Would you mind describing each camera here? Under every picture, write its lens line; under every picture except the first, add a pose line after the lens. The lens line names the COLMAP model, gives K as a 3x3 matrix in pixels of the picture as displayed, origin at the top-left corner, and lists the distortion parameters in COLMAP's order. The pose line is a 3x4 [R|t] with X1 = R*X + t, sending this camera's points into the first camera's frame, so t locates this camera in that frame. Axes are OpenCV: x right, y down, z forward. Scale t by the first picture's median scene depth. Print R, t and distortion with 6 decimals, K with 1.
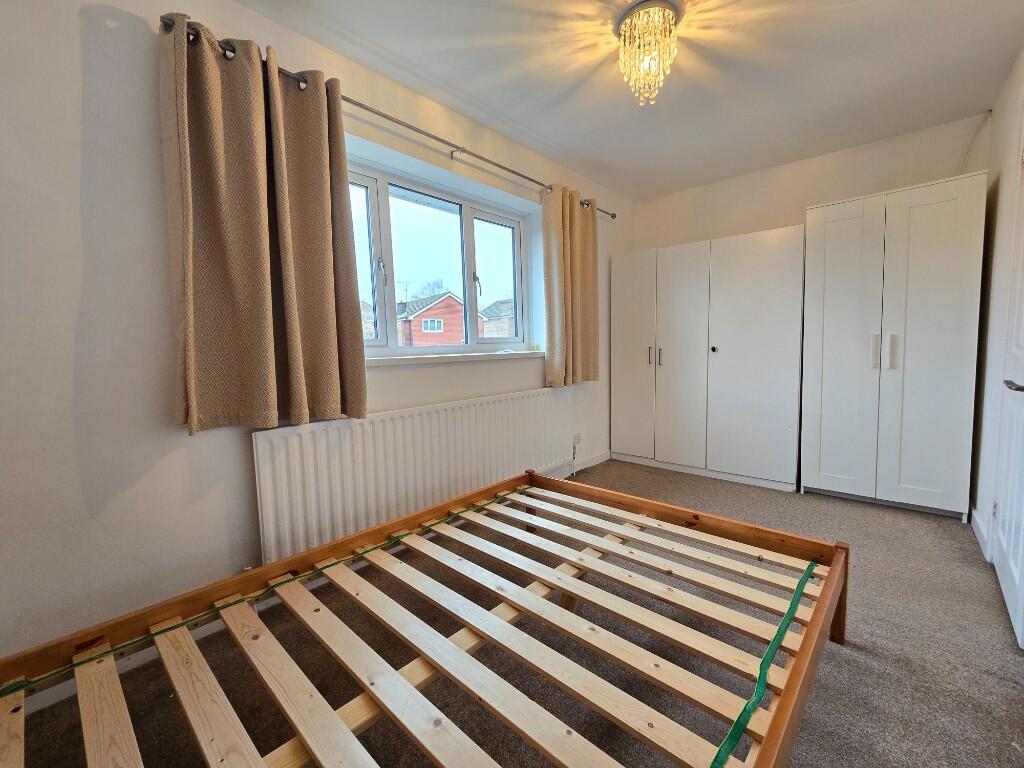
lens RADIAL K [[419.7, 0, 520.9], [0, 419.7, 380.7], [0, 0, 1]] dist [0.003826, -0.000157]
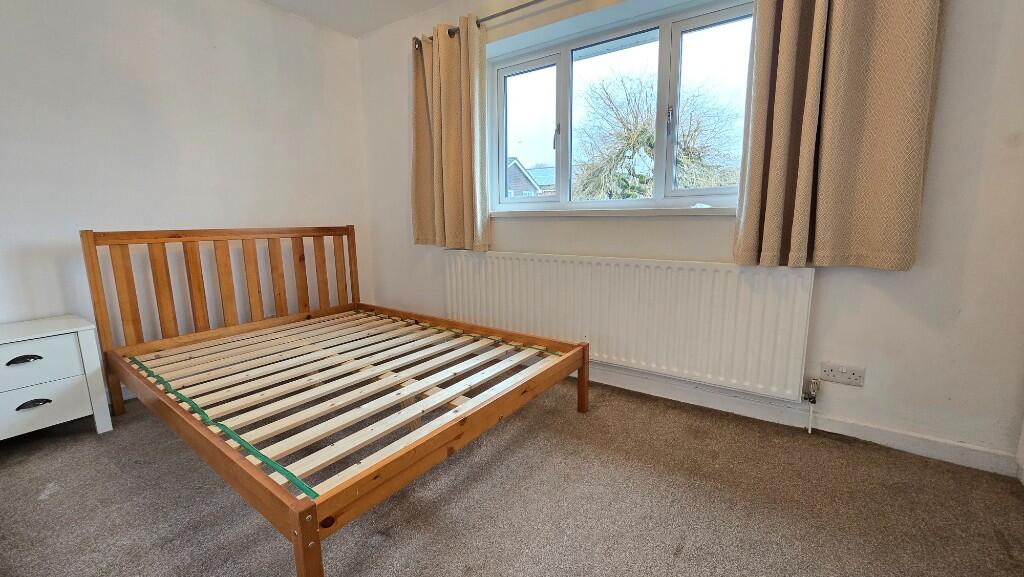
lens RADIAL K [[399.5, 0, 513.5], [0, 399.5, 277.5], [0, 0, 1]] dist [-0.002034, -0.000107]
pose [[0.122200, 0.158672, -0.979740, 0.714218], [-0.084770, 0.985200, 0.148983, -0.025155], [0.988879, 0.064846, 0.133842, 0.680665]]
